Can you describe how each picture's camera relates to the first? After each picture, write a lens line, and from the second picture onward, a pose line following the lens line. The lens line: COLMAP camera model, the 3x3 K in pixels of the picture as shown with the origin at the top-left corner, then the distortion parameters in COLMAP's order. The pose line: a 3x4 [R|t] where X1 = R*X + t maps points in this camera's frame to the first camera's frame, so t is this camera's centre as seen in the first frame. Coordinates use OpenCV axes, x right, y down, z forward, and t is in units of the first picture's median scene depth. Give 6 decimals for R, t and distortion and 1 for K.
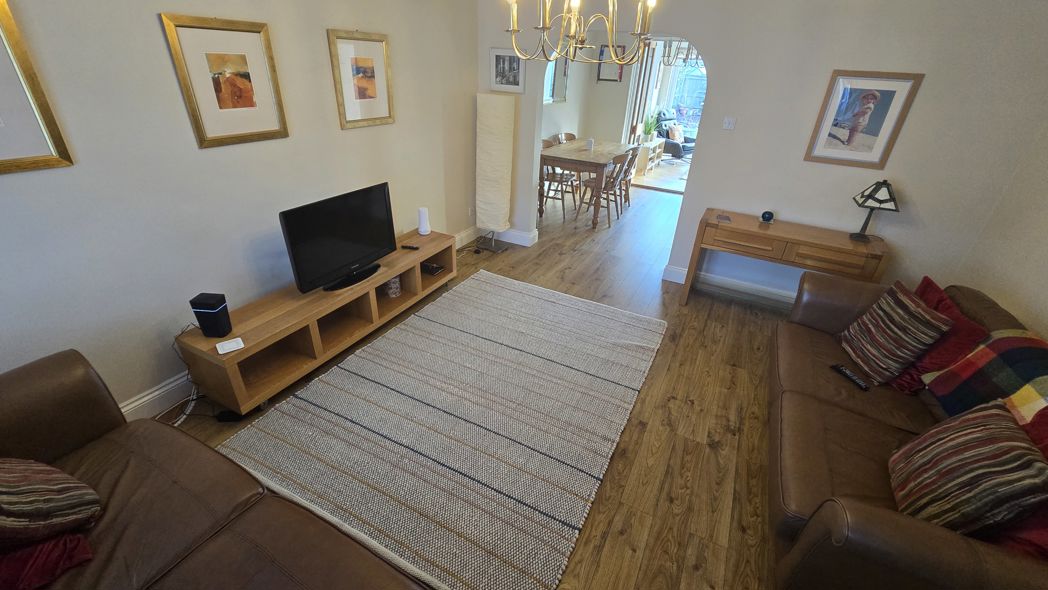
lens RADIAL K [[430.3, 0, 532.6], [0, 430.3, 295.9], [0, 0, 1]] dist [-0.001943, -0.000977]
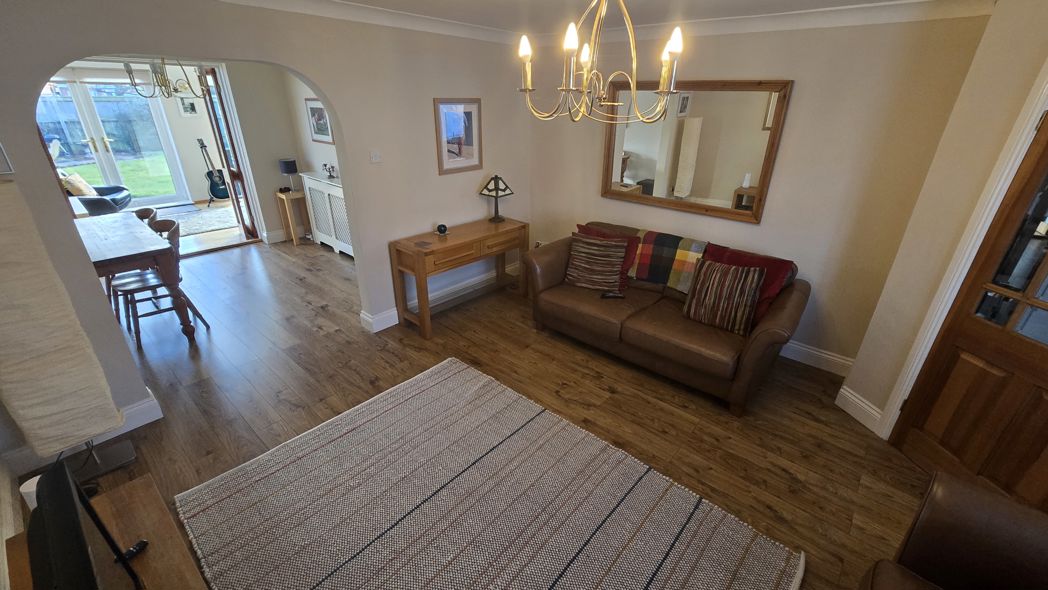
lens RADIAL K [[430.3, 0, 536.2], [0, 430.3, 295.3], [0, 0, 1]] dist [-0.001943, -0.000977]
pose [[0.244156, -0.444914, 0.861649, -0.394397], [0.462613, 0.834355, 0.299735, -0.244833], [-0.852278, 0.325427, 0.409536, 0.371736]]
